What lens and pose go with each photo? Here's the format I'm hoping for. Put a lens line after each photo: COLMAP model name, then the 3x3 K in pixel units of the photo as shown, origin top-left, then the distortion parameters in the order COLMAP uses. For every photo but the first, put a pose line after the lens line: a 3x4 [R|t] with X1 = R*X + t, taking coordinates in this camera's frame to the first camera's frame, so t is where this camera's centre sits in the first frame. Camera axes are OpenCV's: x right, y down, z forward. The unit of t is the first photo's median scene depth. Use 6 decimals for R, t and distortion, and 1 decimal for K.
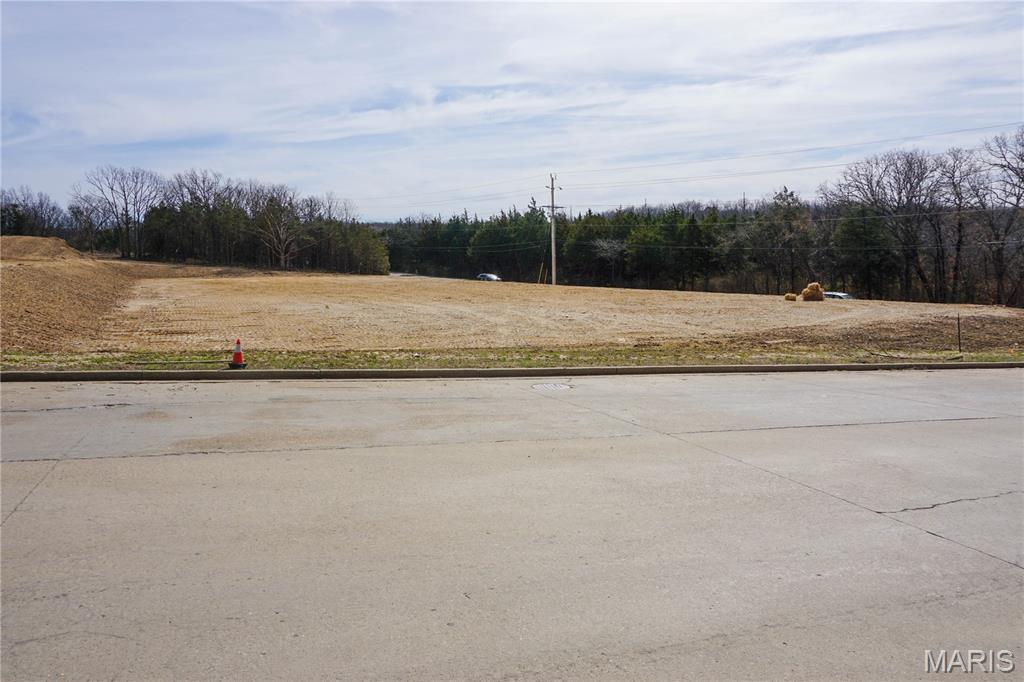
lens RADIAL K [[727.3, 0, 512.0], [0, 727.3, 341.0], [0, 0, 1]] dist [-0.002196, 0.039587]
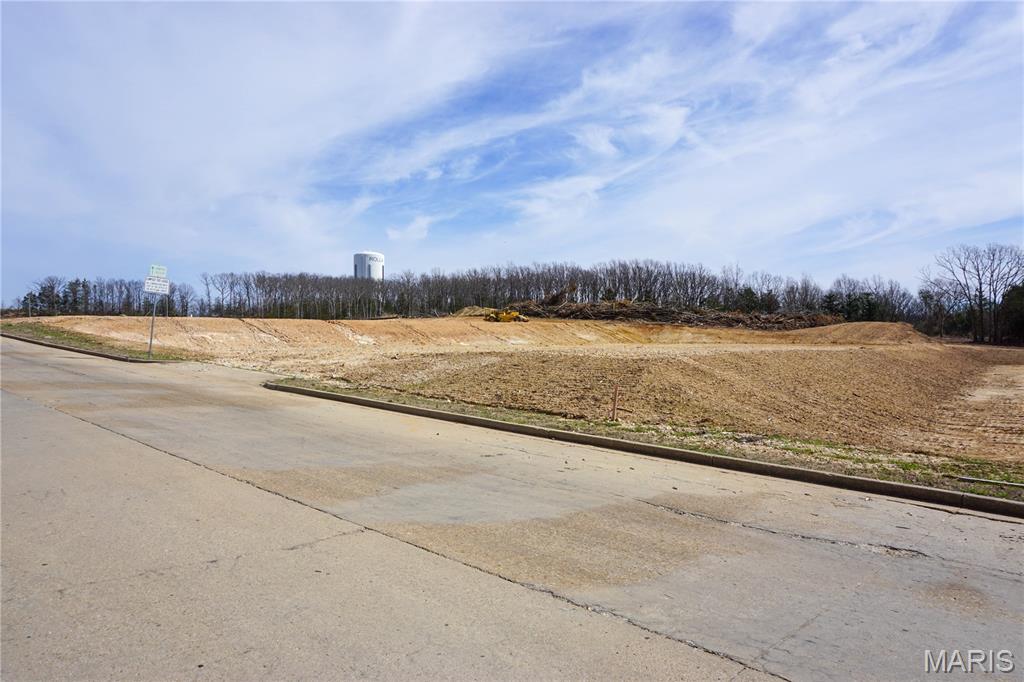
lens RADIAL K [[643.1, 0, 511.4], [0, 643.1, 320.2], [0, 0, 1]] dist [0.002703, 0.001479]
pose [[0.431914, -0.037612, -0.901130, -0.050807], [-0.100514, 0.990899, -0.089535, -0.009232], [0.896296, 0.129248, 0.424203, 0.126558]]
